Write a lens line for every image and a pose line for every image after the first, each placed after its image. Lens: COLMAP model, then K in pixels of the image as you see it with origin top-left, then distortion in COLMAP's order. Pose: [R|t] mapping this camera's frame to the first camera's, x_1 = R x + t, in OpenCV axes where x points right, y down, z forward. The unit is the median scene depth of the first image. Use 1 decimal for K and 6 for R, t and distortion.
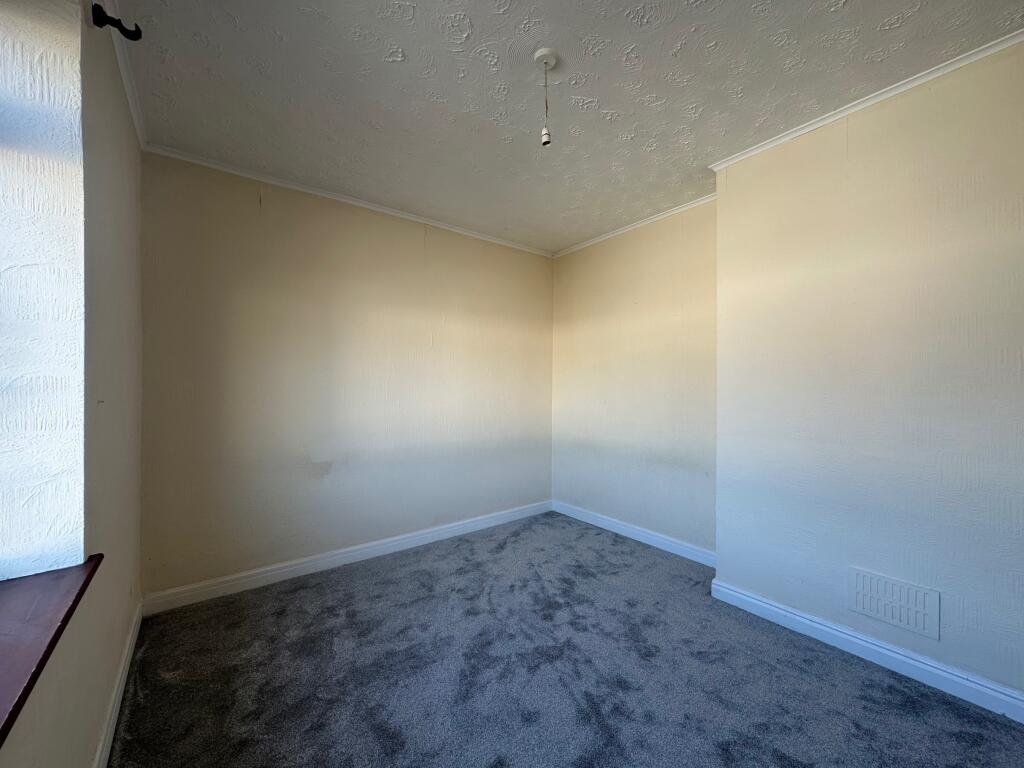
lens RADIAL K [[408.1, 0, 514.4], [0, 408.1, 385.0], [0, 0, 1]] dist [-0.005412, 0.001608]
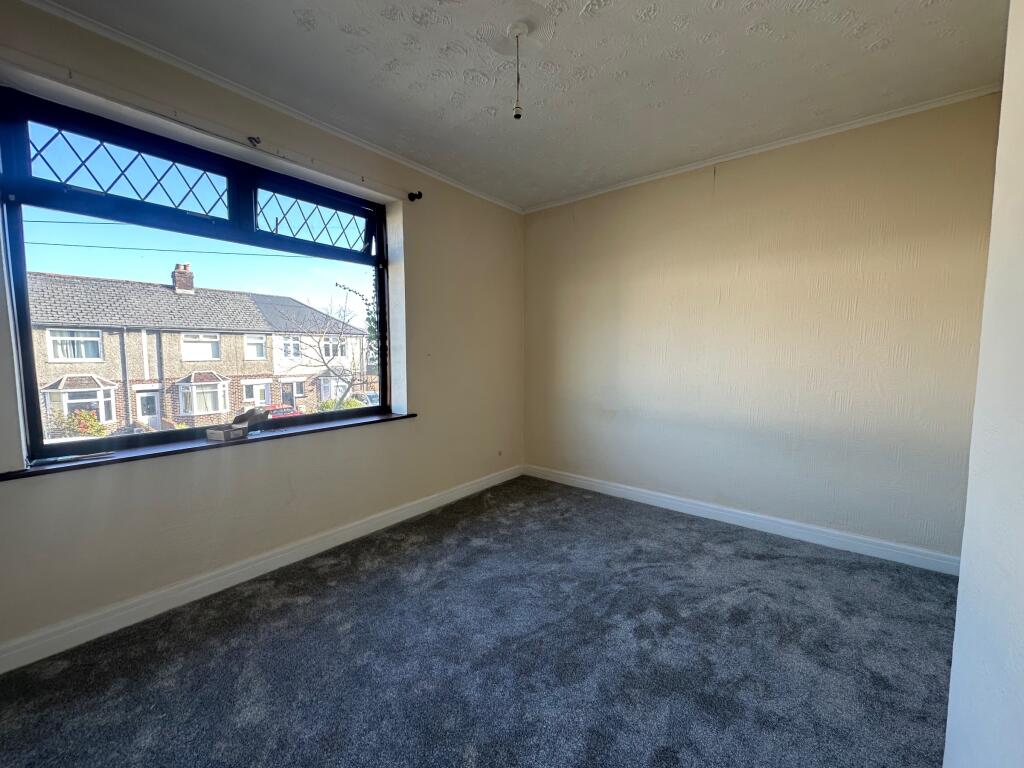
lens RADIAL K [[408.1, 0, 511.5], [0, 408.1, 383.8], [0, 0, 1]] dist [-0.005412, 0.001608]
pose [[0.235212, 0.078699, -0.968753, 0.674148], [-0.005943, 0.996814, 0.079536, 0.013214], [0.971926, -0.012950, 0.234930, 0.423186]]
